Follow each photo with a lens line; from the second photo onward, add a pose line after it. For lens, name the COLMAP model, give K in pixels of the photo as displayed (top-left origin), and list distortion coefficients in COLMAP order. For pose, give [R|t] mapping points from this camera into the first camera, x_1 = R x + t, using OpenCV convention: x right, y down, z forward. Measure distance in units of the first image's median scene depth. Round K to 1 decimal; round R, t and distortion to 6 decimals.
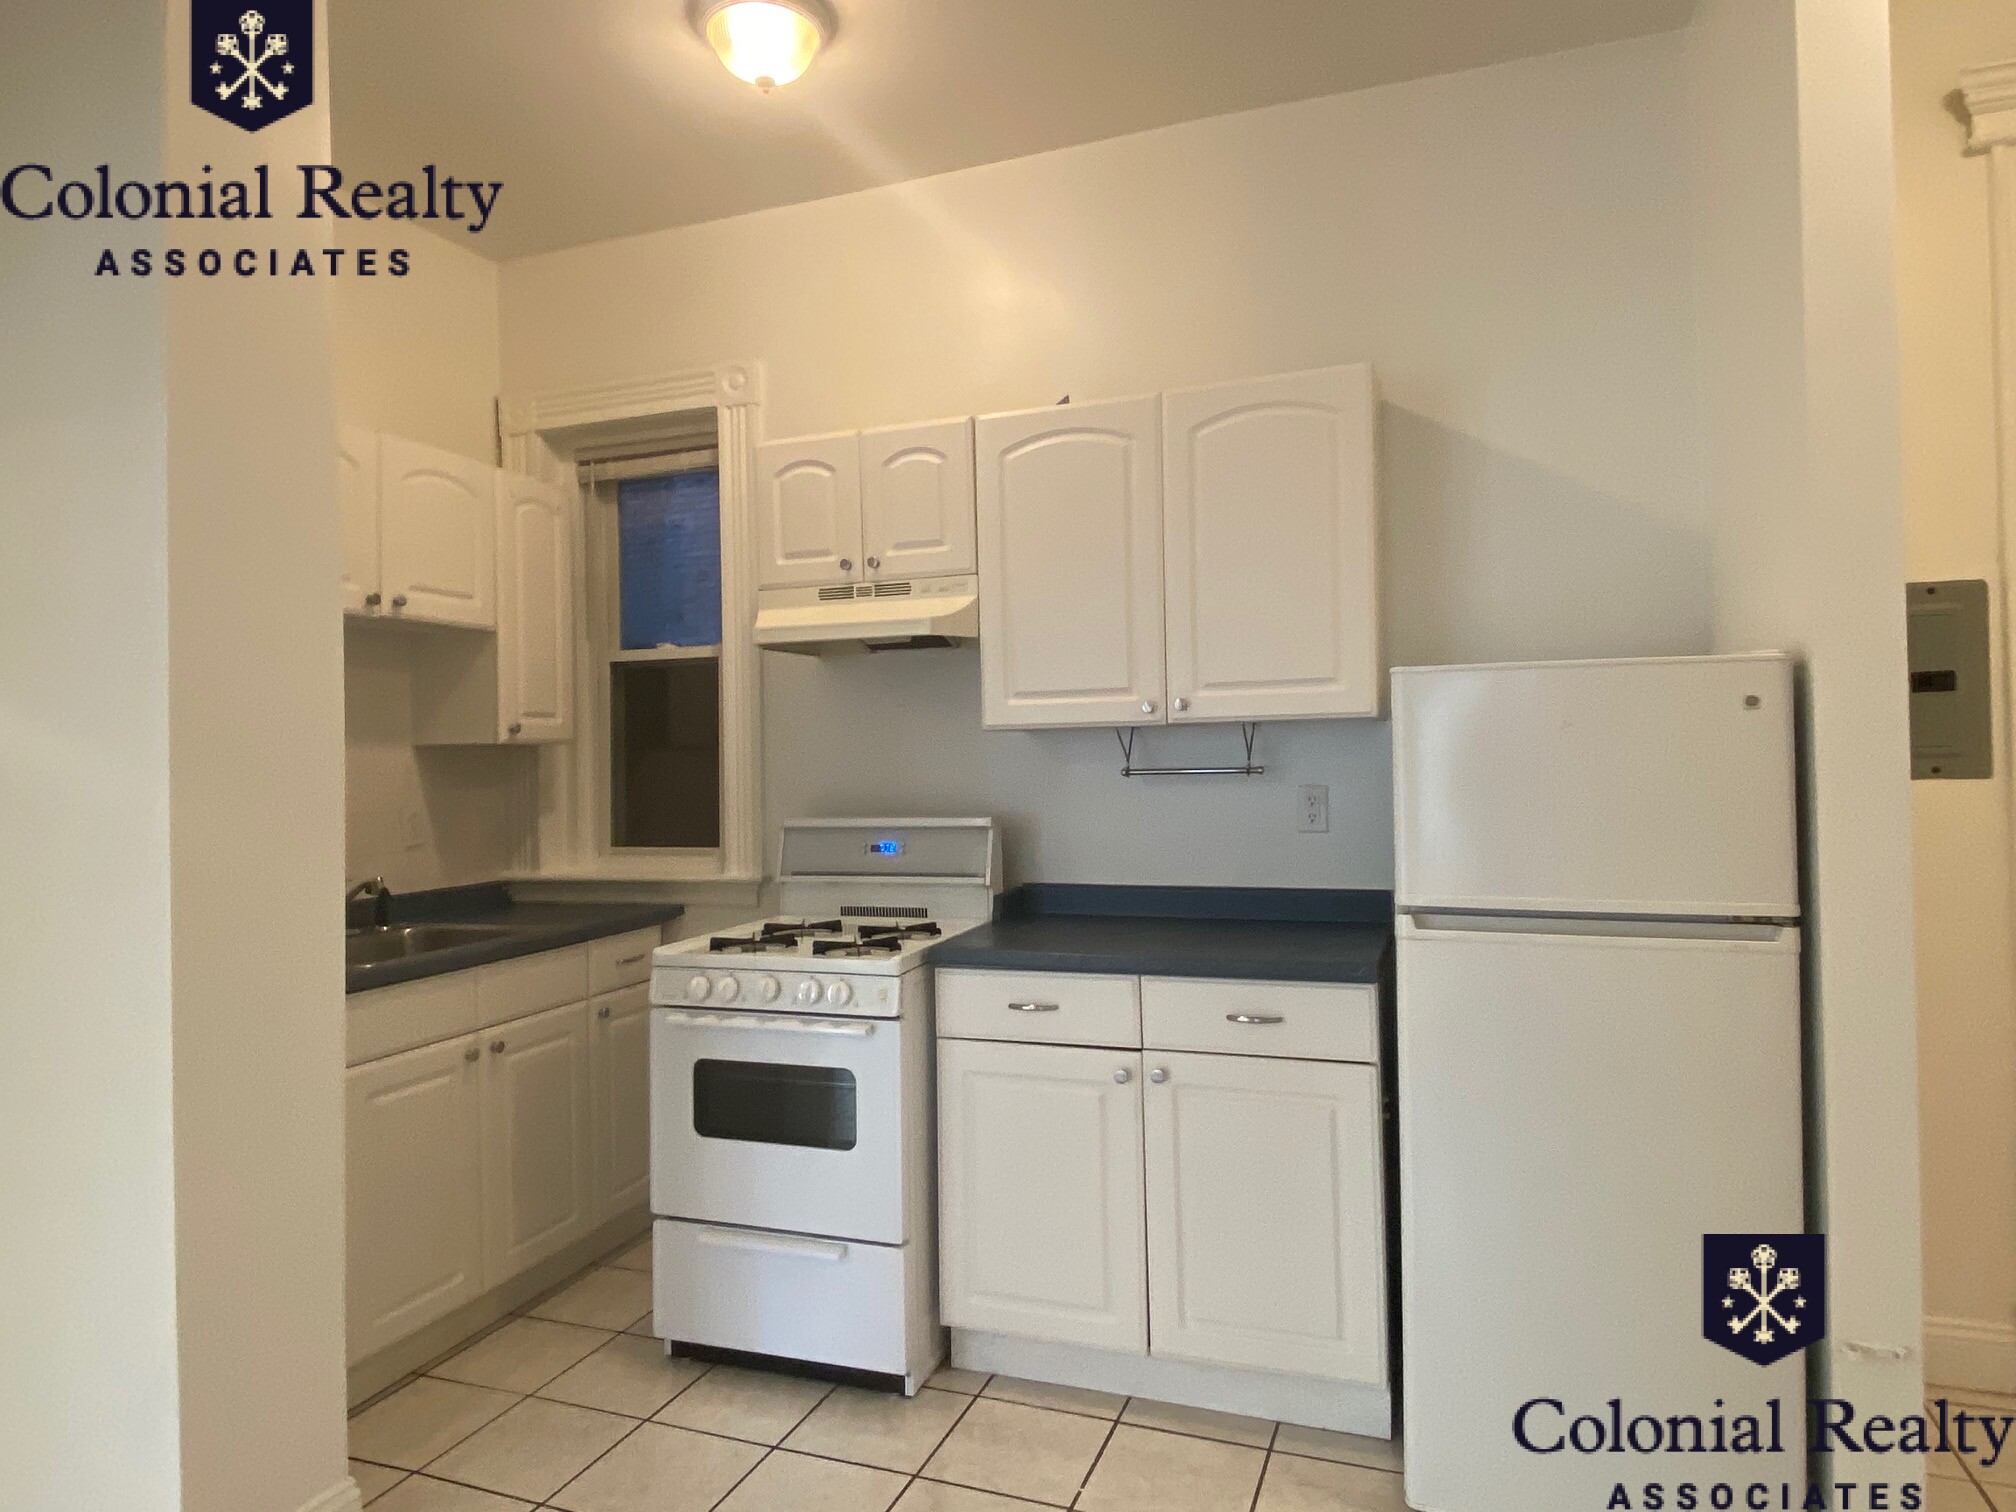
lens RADIAL K [[1209.3, 0, 1001.0], [0, 1209.3, 746.7], [0, 0, 1]] dist [0.076719, -0.087889]
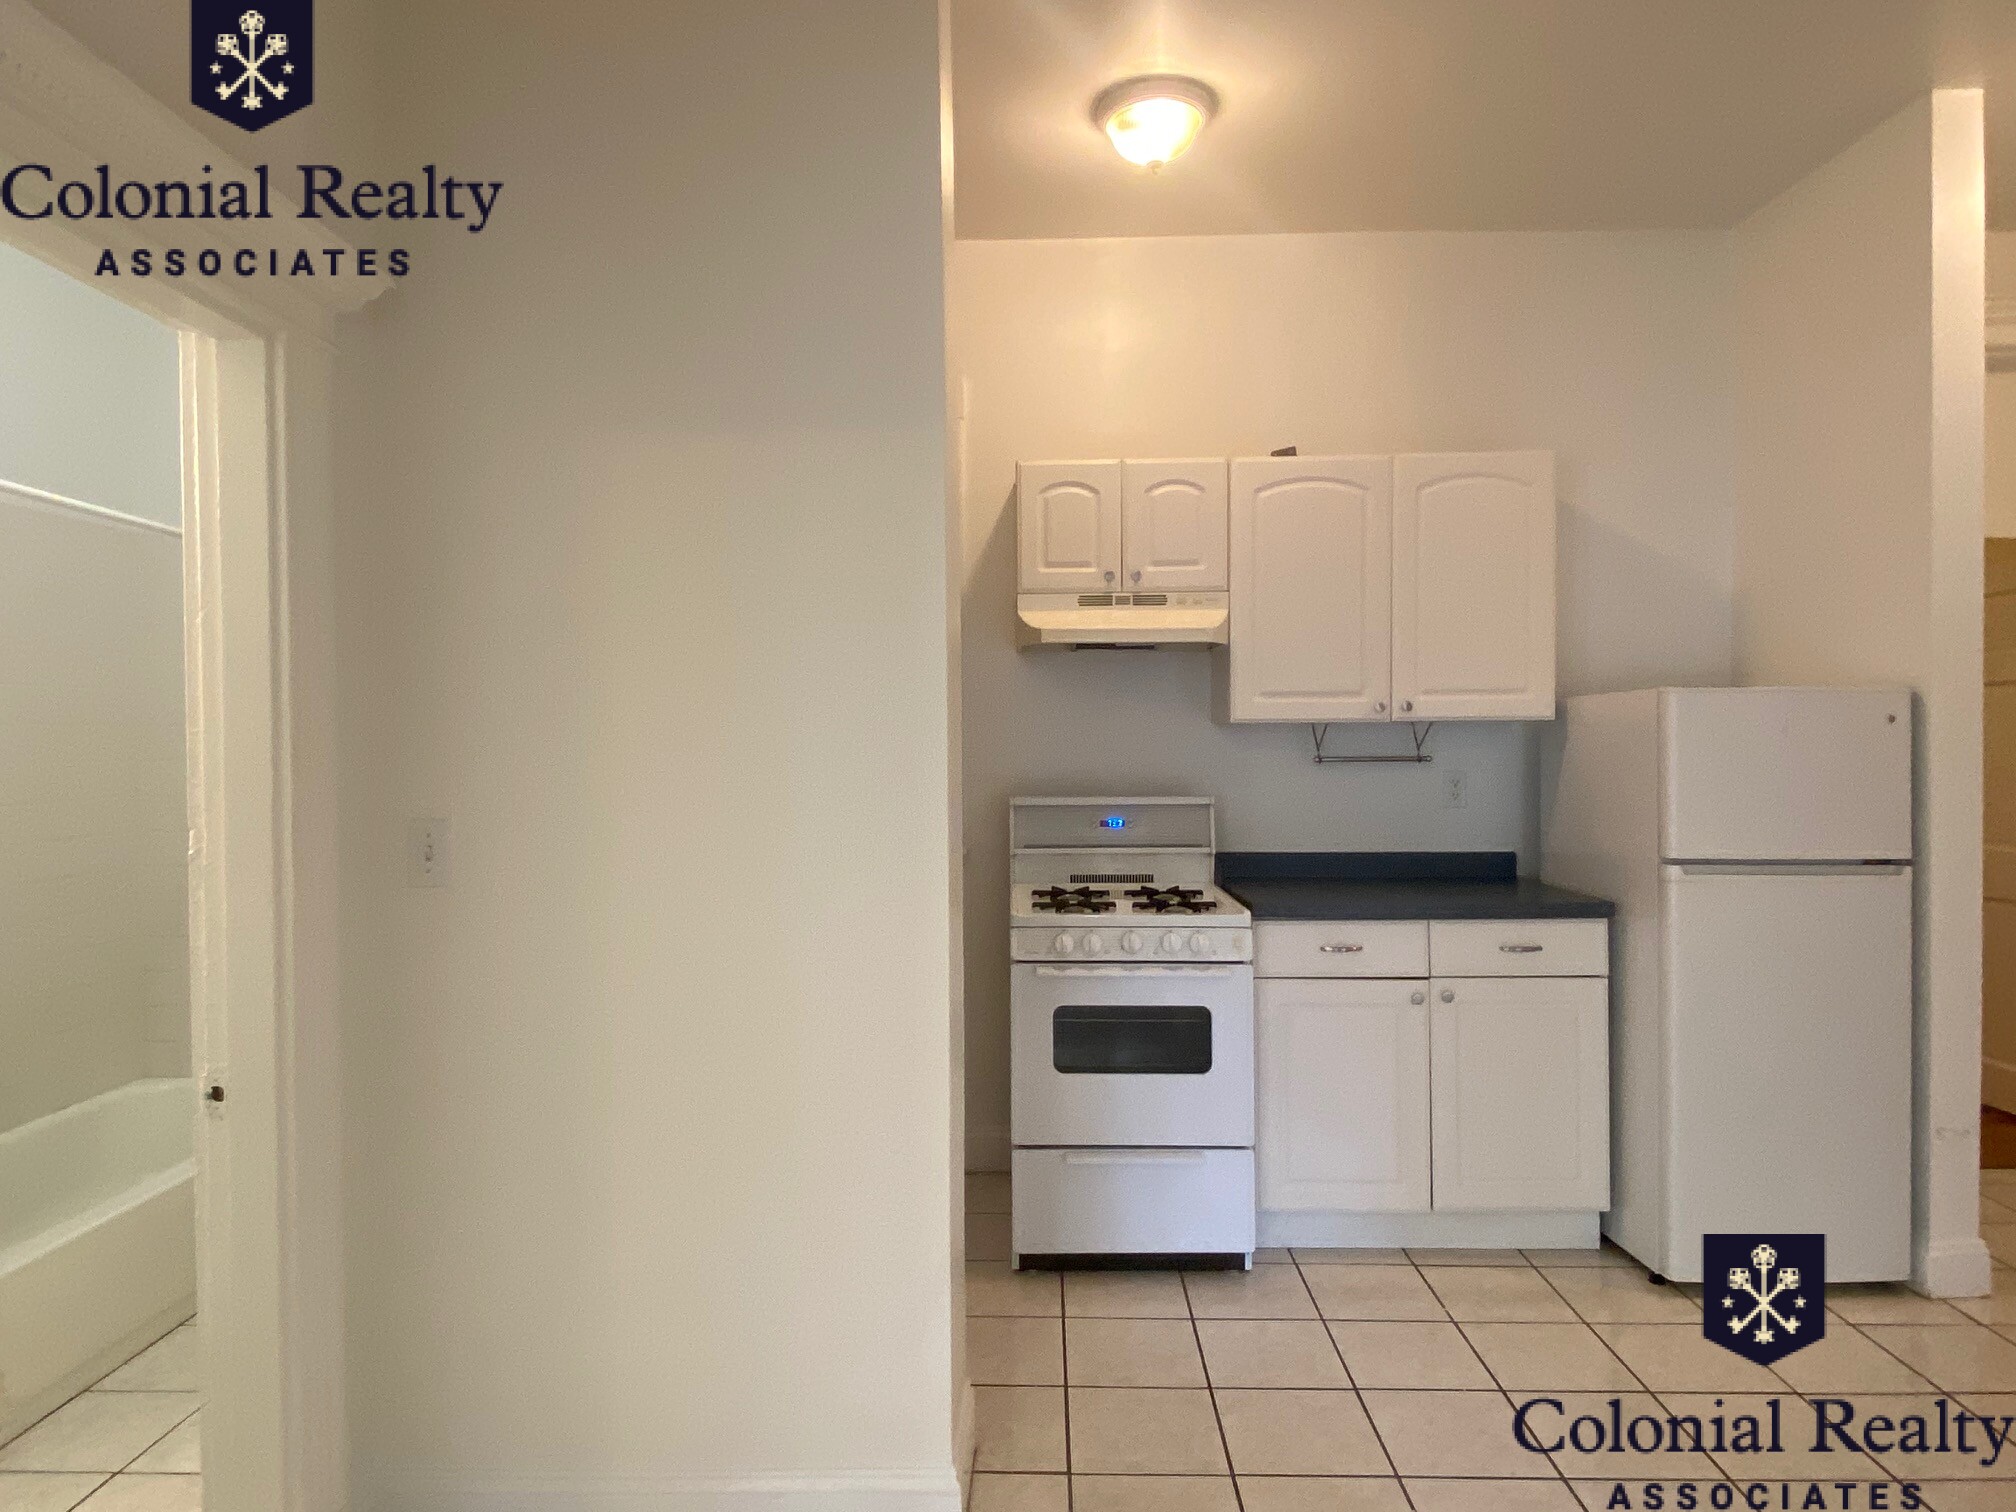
lens RADIAL K [[1209.3, 0, 1001.0], [0, 1209.3, 746.7], [0, 0, 1]] dist [0.076719, -0.087889]
pose [[0.943836, 0.011797, 0.330205, -0.647421], [-0.016950, 0.999775, 0.012729, -0.001963], [-0.329981, -0.017611, 0.943823, -0.053347]]
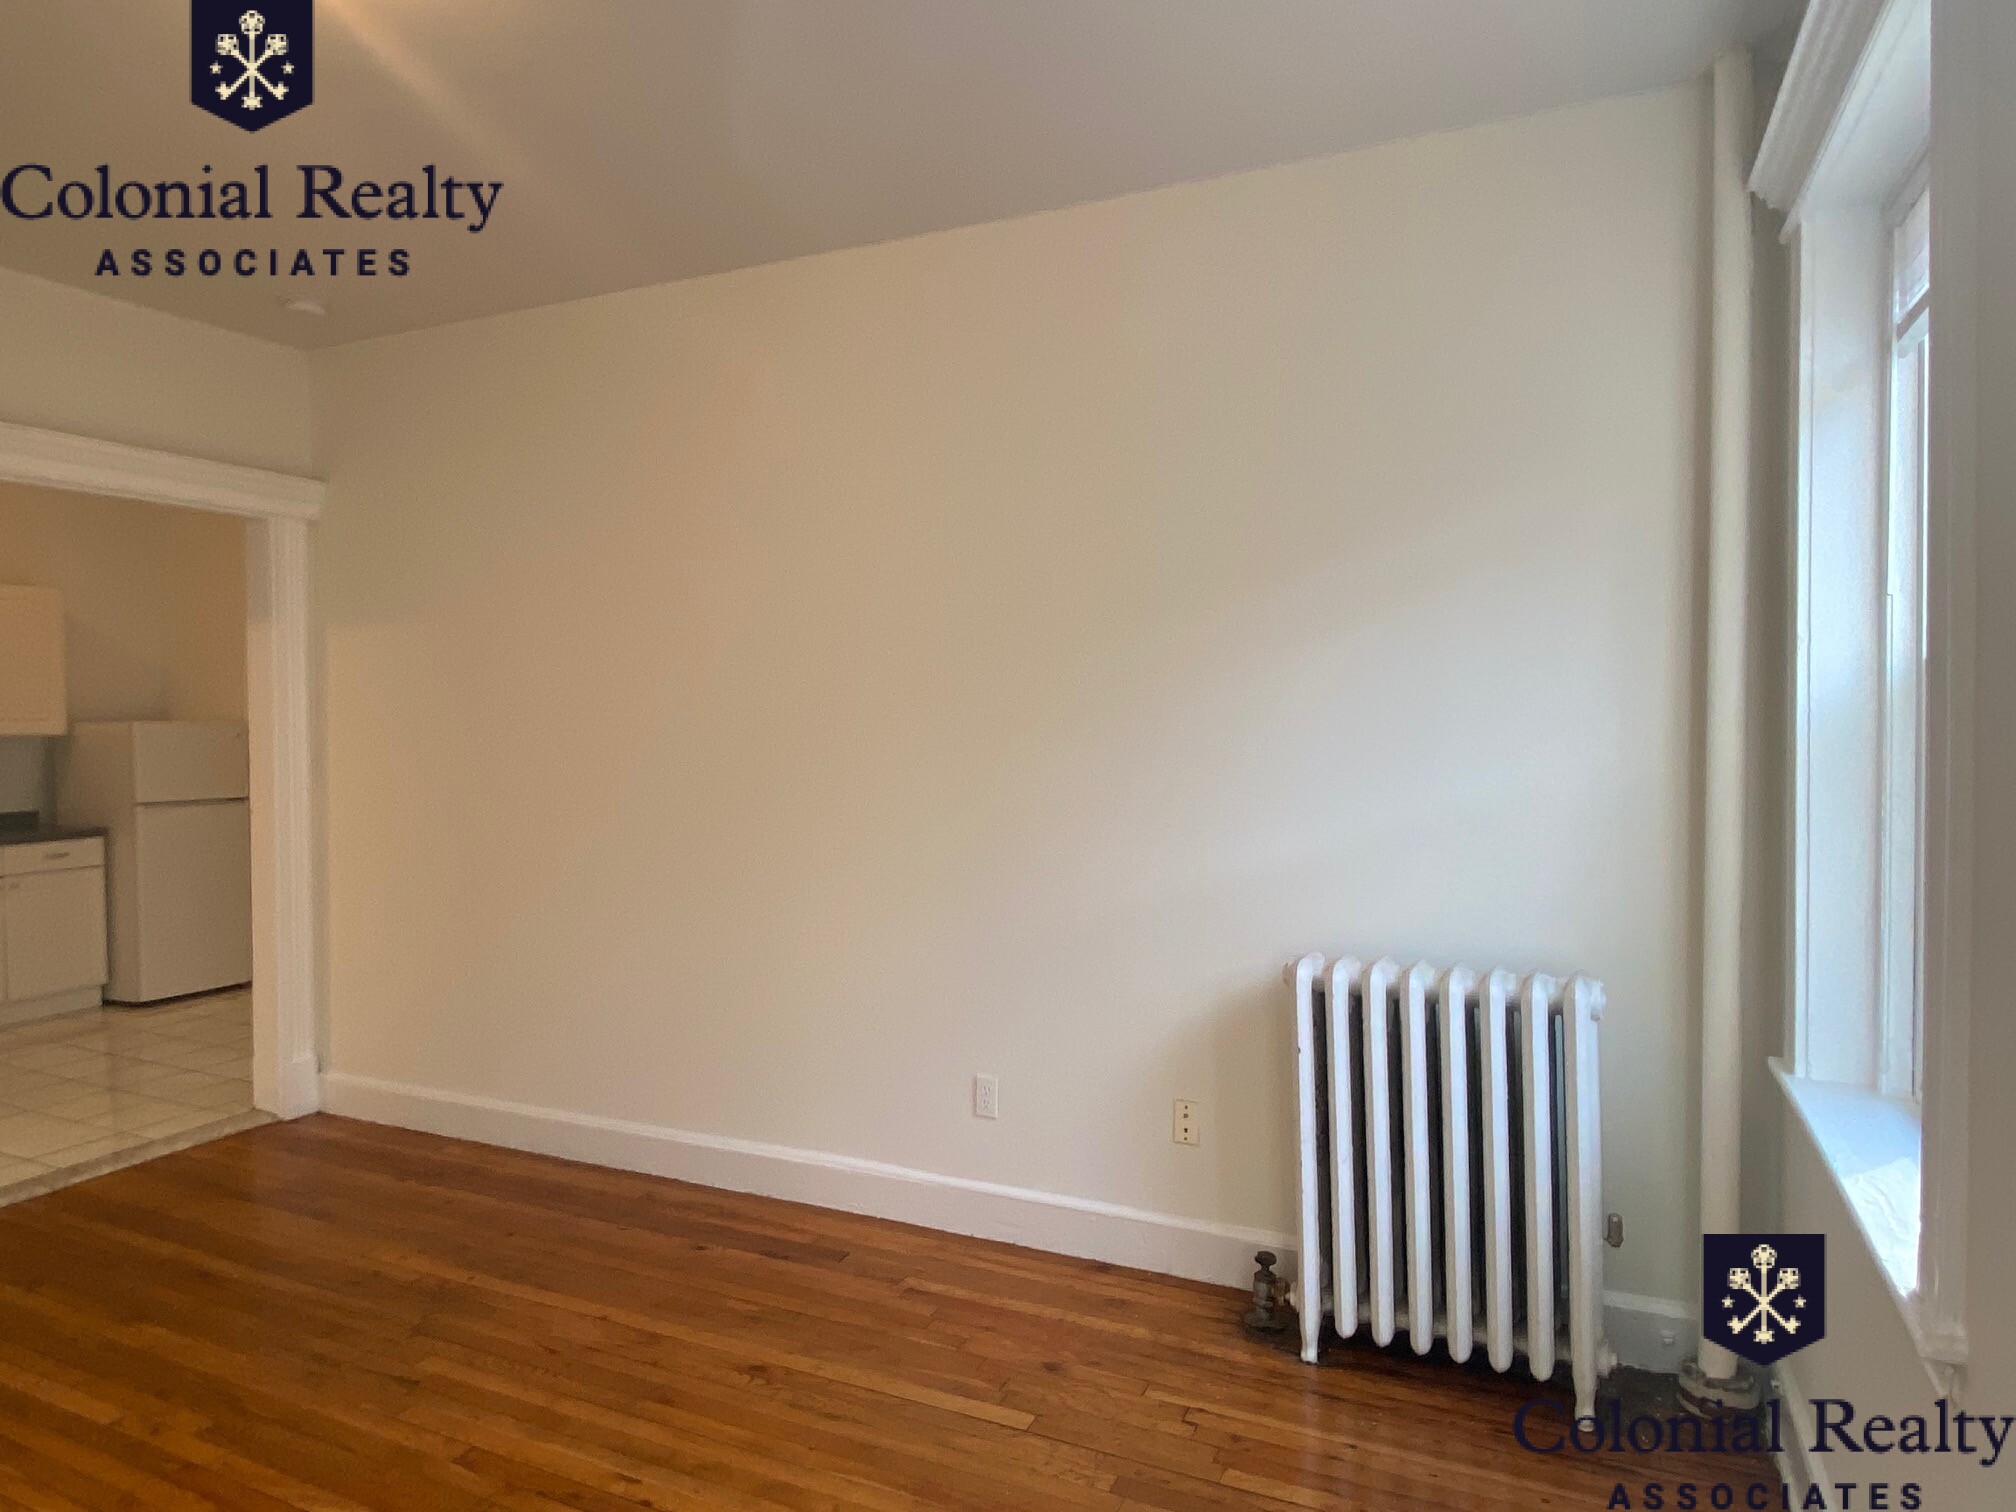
lens RADIAL K [[1217.3, 0, 1000.6], [0, 1217.3, 749.8], [0, 0, 1]] dist [0.044336, -0.046458]
pose [[0.081019, -0.007017, 0.996688, -1.845856], [-0.010412, 0.999915, 0.007886, -0.031751], [-0.996658, -0.011016, 0.080939, -0.984549]]
